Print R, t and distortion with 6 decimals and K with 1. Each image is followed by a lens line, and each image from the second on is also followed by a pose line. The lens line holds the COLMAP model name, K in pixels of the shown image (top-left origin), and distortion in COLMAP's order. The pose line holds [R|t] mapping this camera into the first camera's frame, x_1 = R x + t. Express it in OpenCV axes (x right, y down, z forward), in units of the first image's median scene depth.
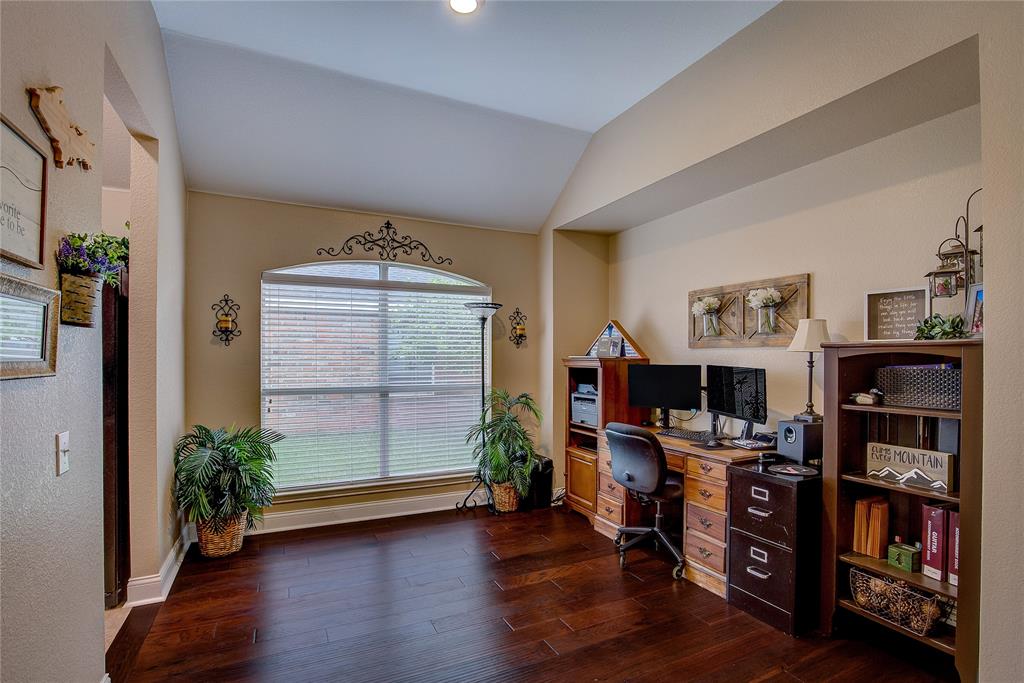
lens RADIAL K [[473.1, 0, 513.0], [0, 473.1, 360.6], [0, 0, 1]] dist [-0.030477, 0.000010]
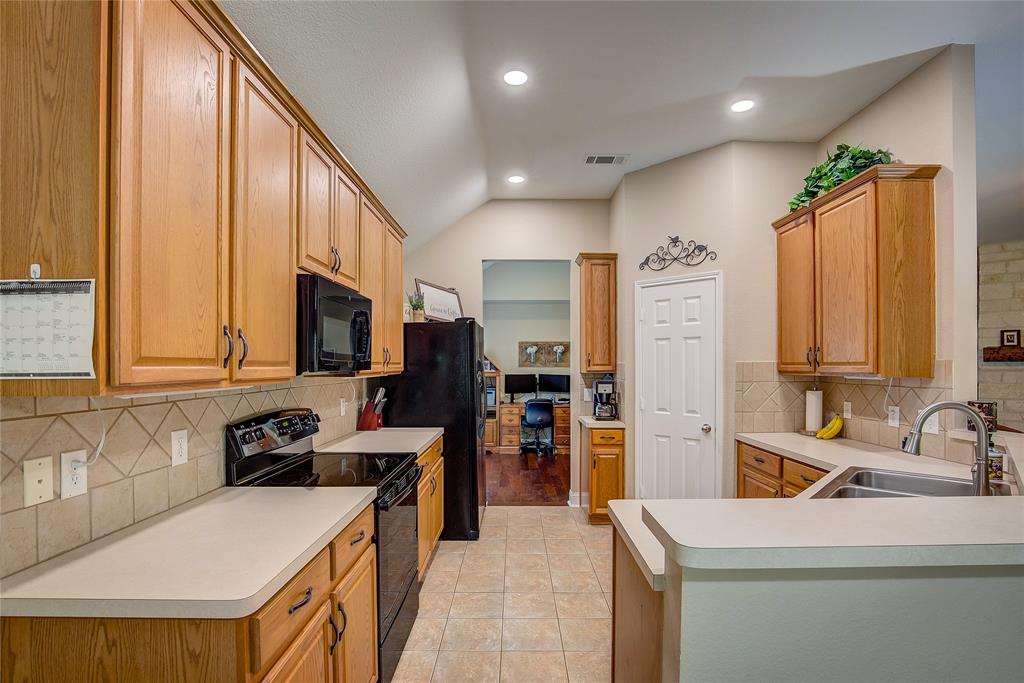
lens RADIAL K [[480.9, 0, 512.1], [0, 480.9, 367.7], [0, 0, 1]] dist [-0.025964, 0.001054]
pose [[0.446073, -0.009113, 0.894950, -1.788446], [0.004376, 0.999958, 0.008001, -0.041451], [-0.894986, 0.000347, 0.446094, -0.000359]]
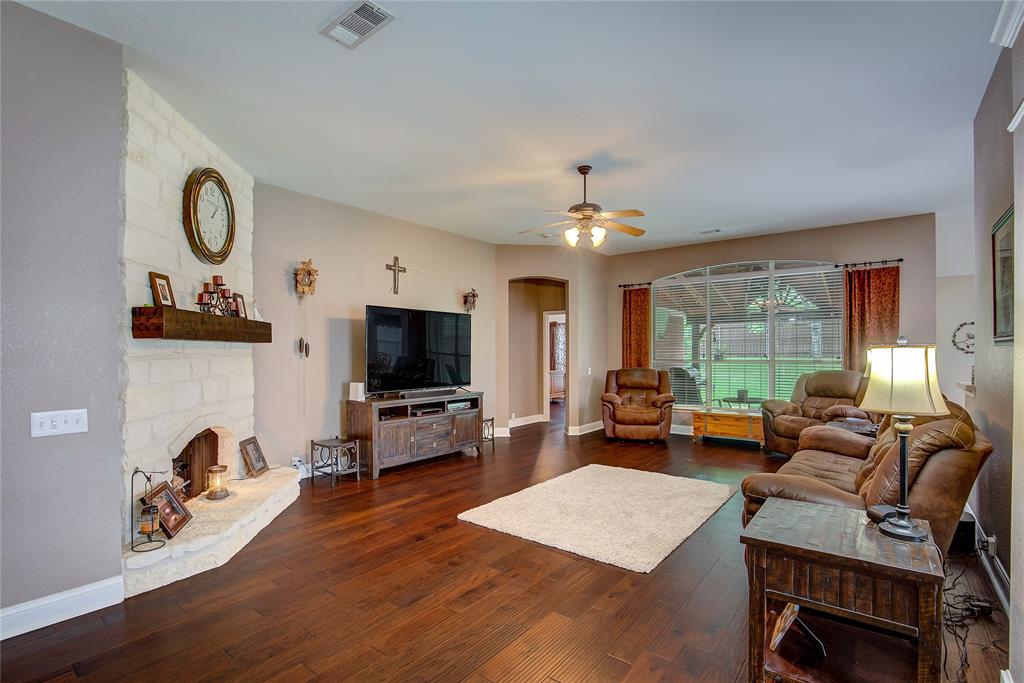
lens RADIAL K [[479.4, 0, 512.3], [0, 479.4, 351.9], [0, 0, 1]] dist [-0.029255, 0.000268]
pose [[-0.904912, 0.002923, -0.425589, 0.497564], [0.002011, 0.999995, 0.002592, -0.017858], [0.425594, 0.001490, -0.904913, 0.167385]]
